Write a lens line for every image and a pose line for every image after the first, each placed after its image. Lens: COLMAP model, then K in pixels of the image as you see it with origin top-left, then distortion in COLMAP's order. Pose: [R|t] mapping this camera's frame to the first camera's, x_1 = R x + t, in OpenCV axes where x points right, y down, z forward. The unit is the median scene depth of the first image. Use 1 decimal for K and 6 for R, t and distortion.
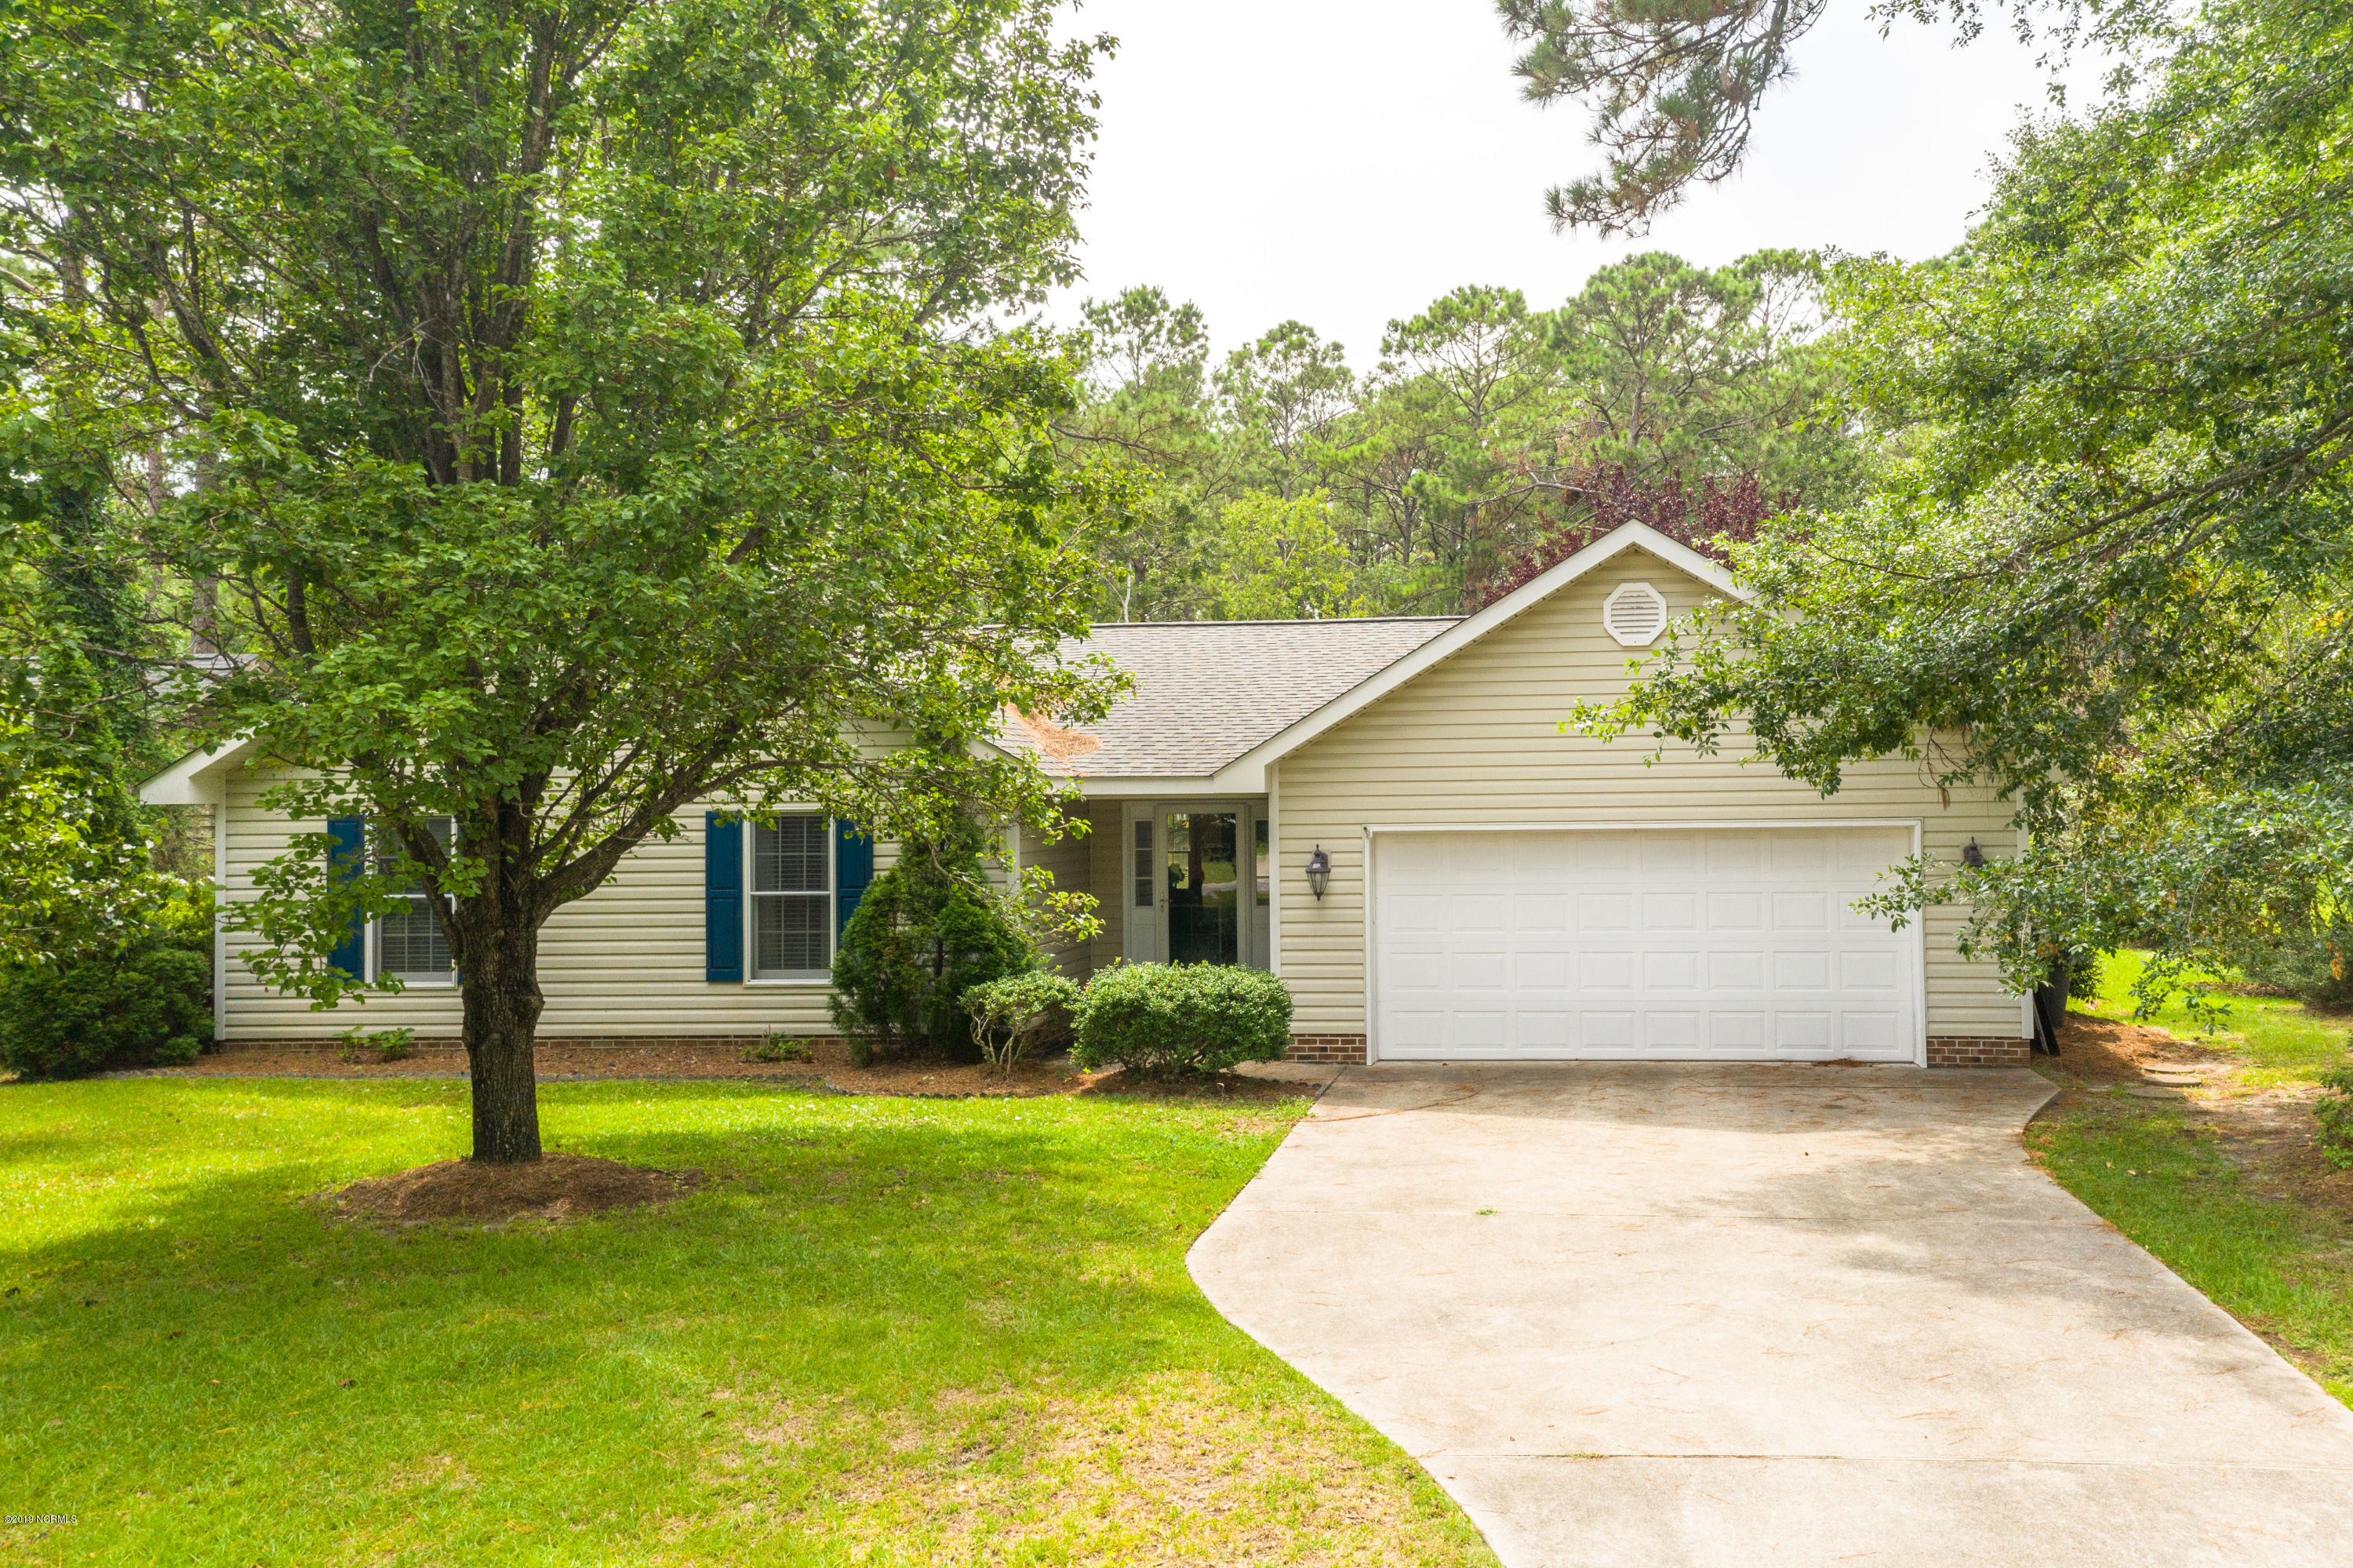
lens RADIAL K [[1907.5, 0, 1434.6], [0, 1907.5, 783.8], [0, 0, 1]] dist [0.083738, 0.017066]
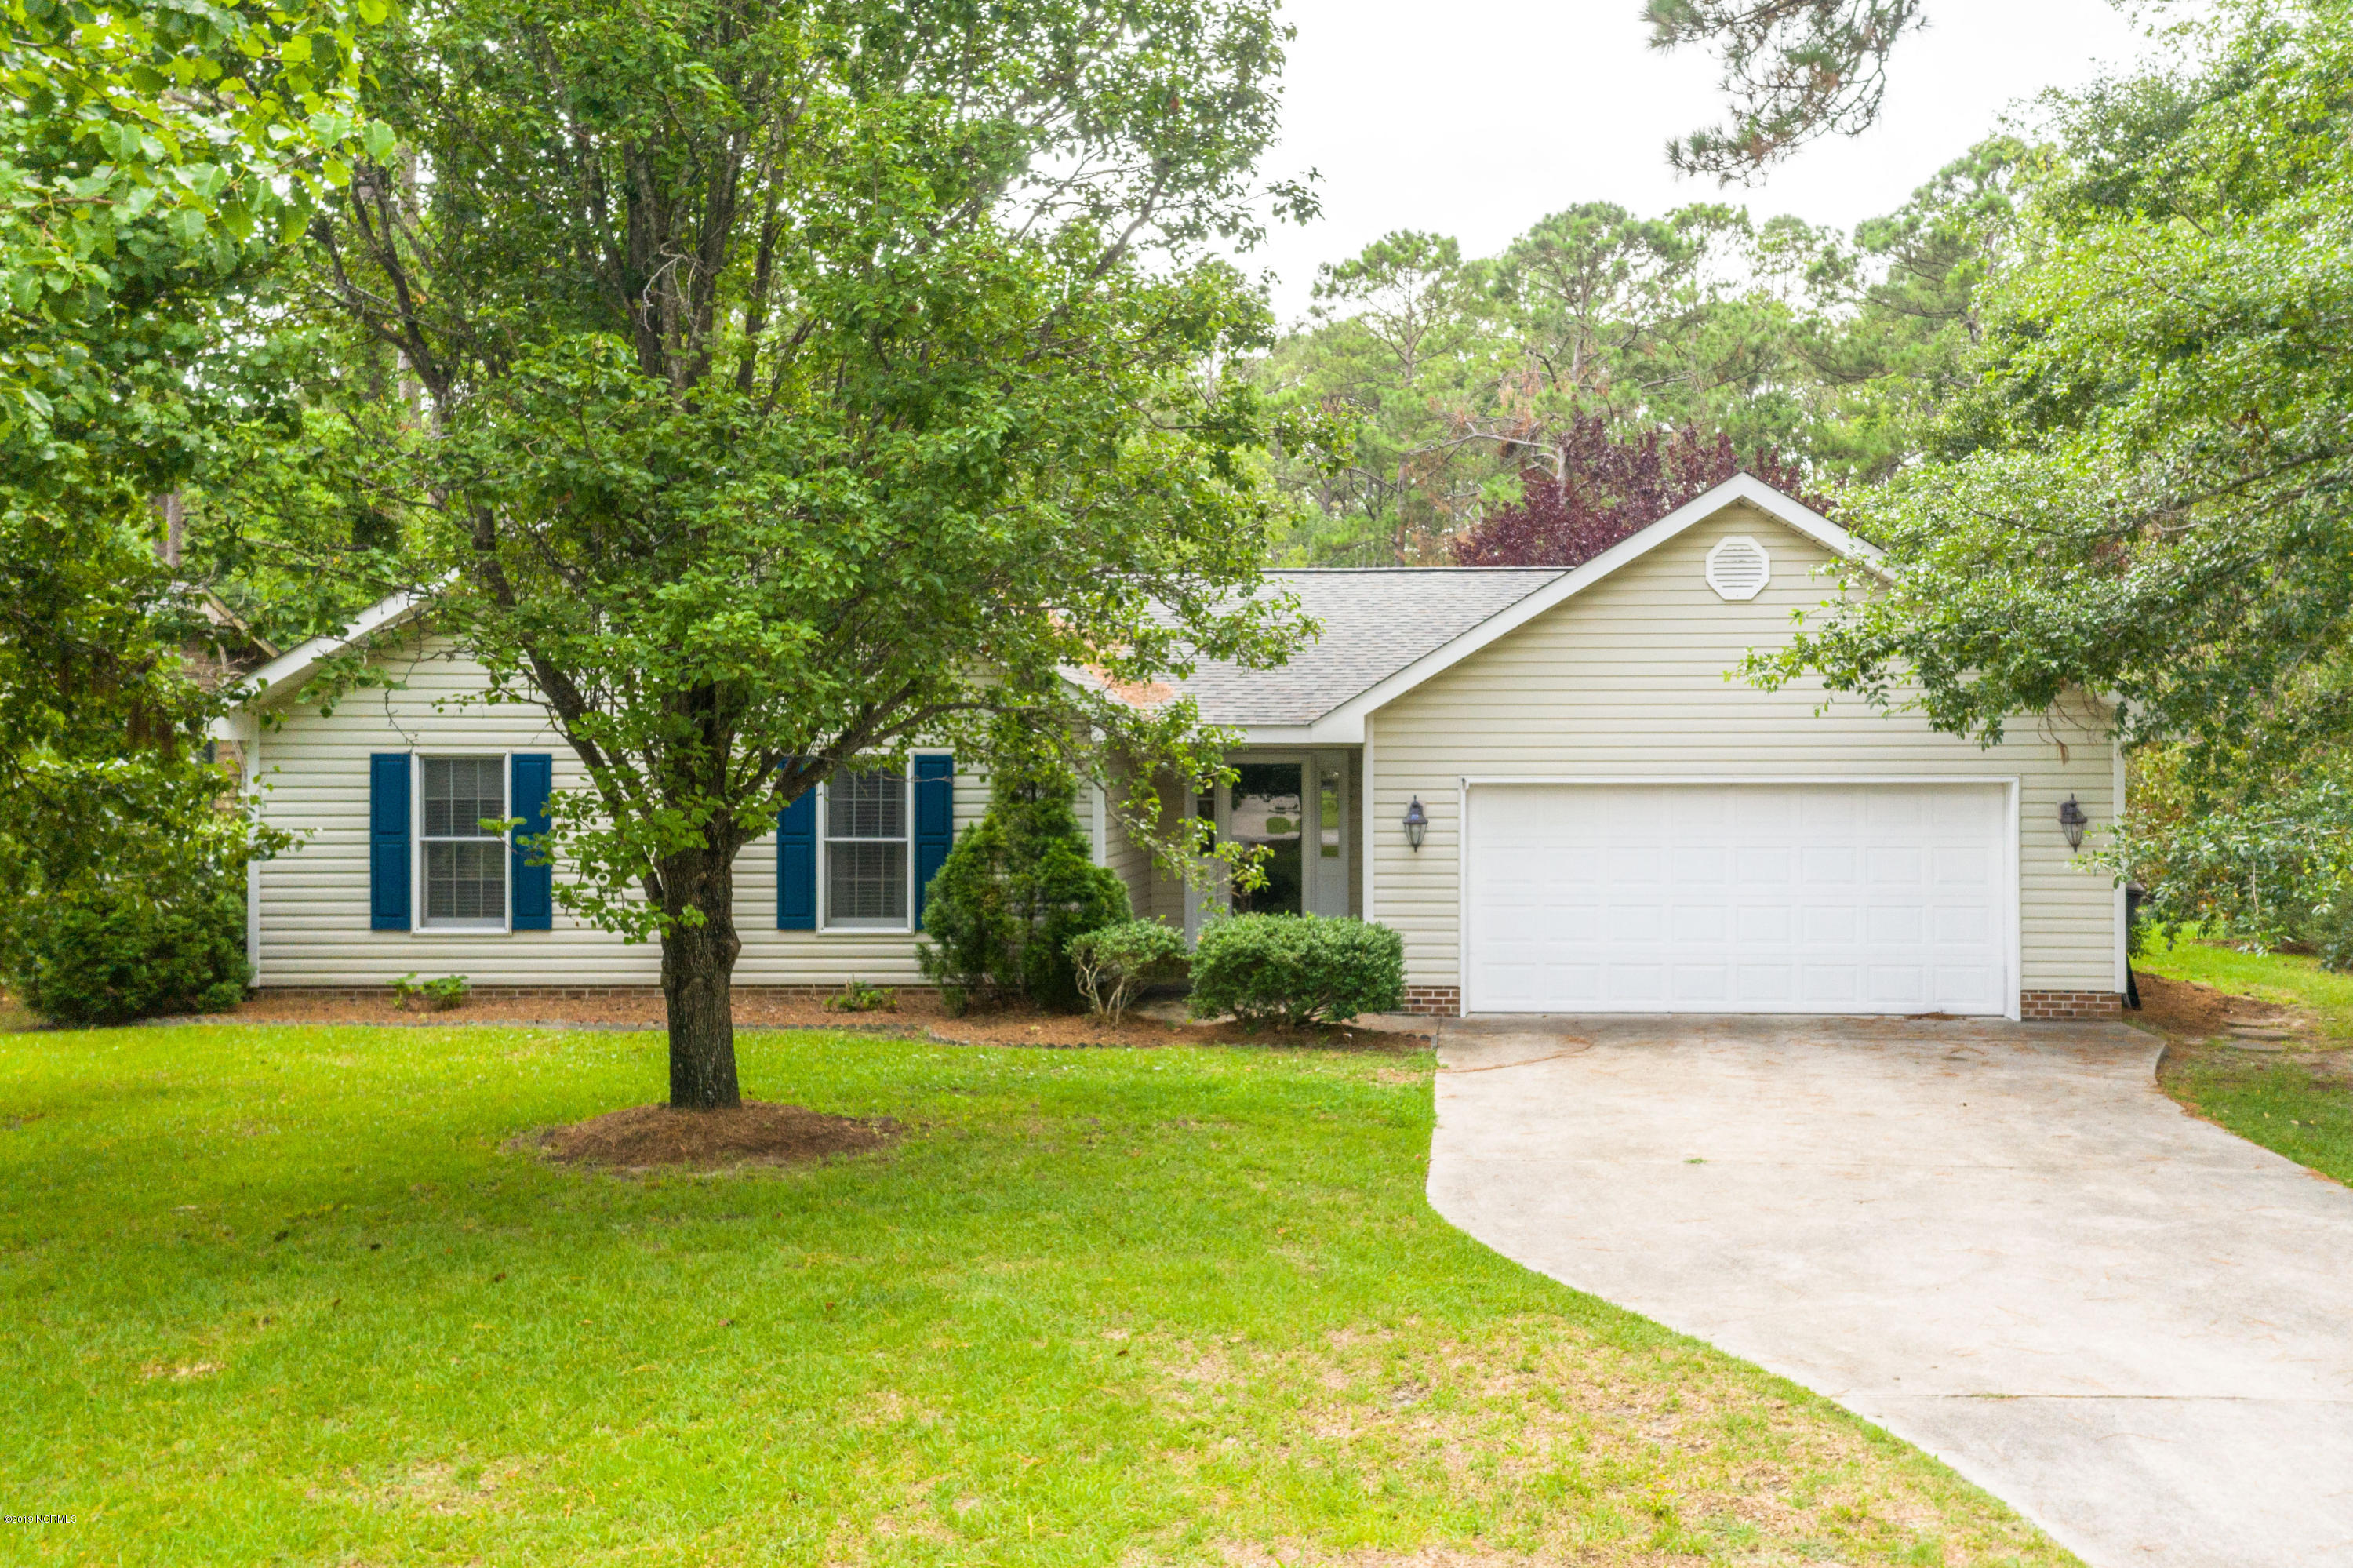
lens RADIAL K [[1934.1, 0, 1429.9], [0, 1934.1, 769.4], [0, 0, 1]] dist [0.098672, -0.000351]
pose [[0.997682, 0.010744, 0.067188, -0.125832], [-0.011817, 0.999809, 0.015598, 0.002806], [-0.067008, -0.016356, 0.997618, -0.003352]]
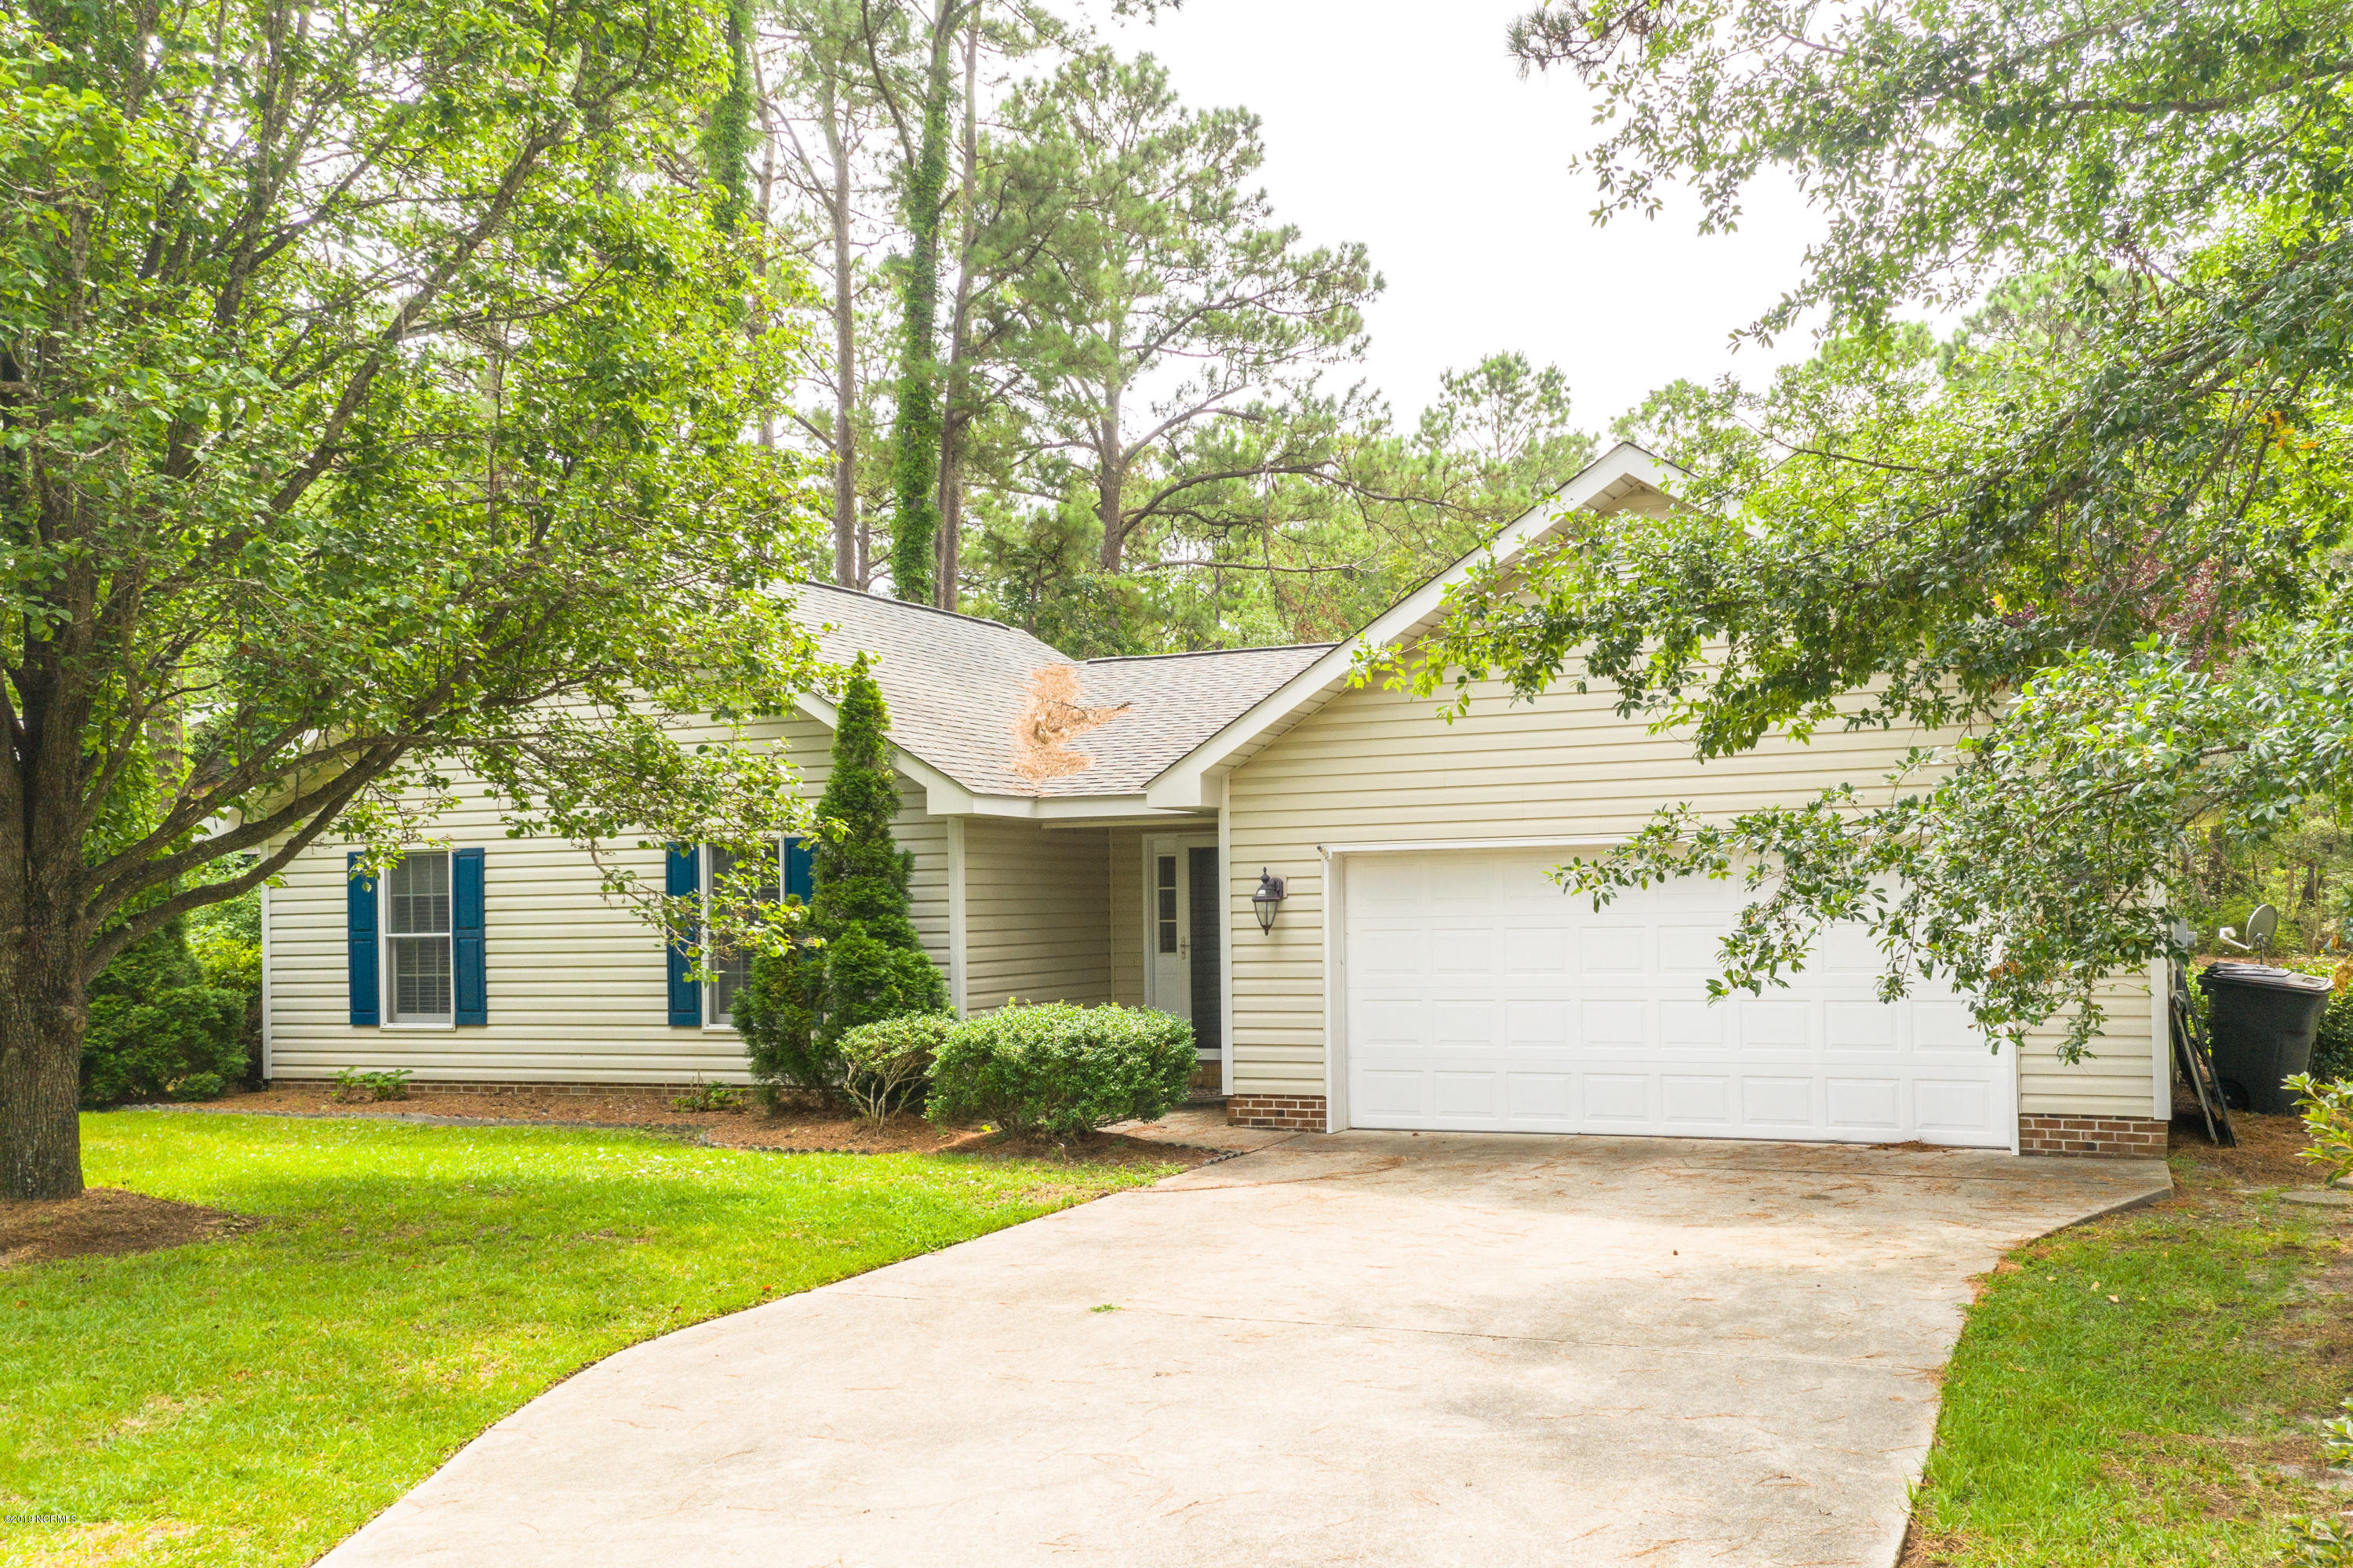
lens RADIAL K [[1890.9, 0, 1417.9], [0, 1890.9, 907.0], [0, 0, 1]] dist [0.112538, 0.001565]
pose [[0.962221, -0.005865, -0.272208, 0.237177], [0.008080, 0.999943, 0.007017, 0.045285], [0.272151, -0.008951, 0.962213, 0.229121]]
